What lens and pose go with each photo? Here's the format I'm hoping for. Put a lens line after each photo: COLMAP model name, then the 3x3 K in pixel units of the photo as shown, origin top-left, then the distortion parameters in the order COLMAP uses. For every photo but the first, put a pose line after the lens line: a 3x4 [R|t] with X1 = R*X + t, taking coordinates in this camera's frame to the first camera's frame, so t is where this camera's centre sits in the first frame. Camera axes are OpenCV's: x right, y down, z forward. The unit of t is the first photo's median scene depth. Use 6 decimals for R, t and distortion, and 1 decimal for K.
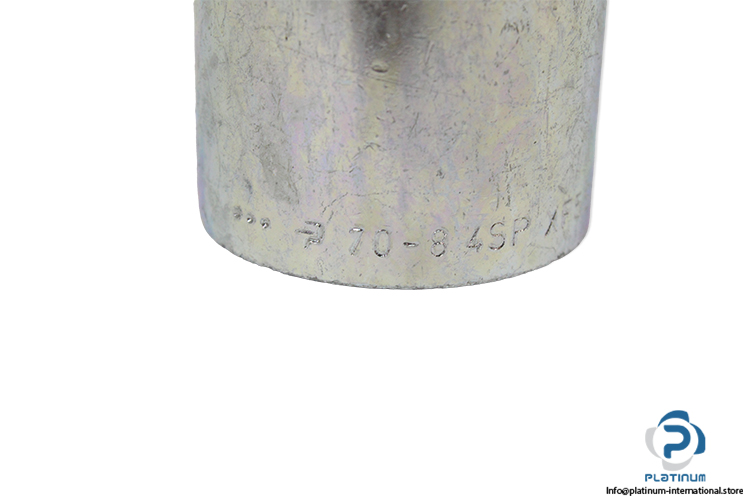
lens RADIAL K [[1912.0, 0, 375.2], [0, 1912.0, 248.2], [0, 0, 1]] dist [0.036749, 0.000000]
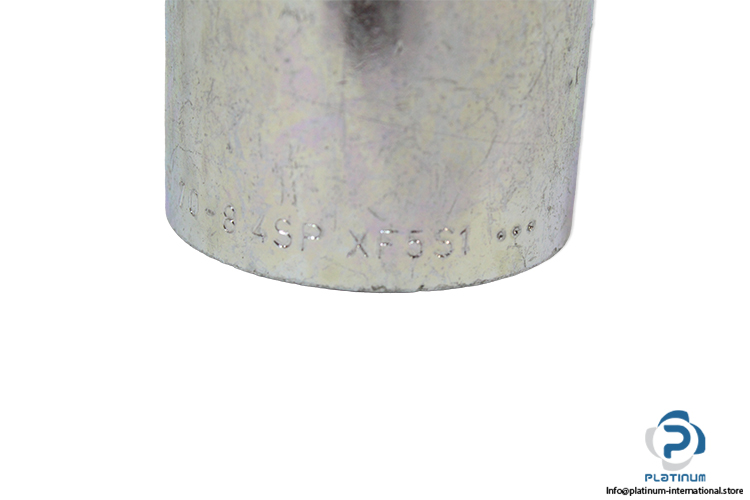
lens RADIAL K [[1912.0, 0, 375.0], [0, 1912.0, 251.9], [0, 0, 1]] dist [0.036749, 0.000000]
pose [[0.538324, 0.271369, -0.797851, 0.874728], [-0.307739, 0.944657, 0.113665, -0.123360], [0.784541, 0.184341, 0.592042, 0.488523]]
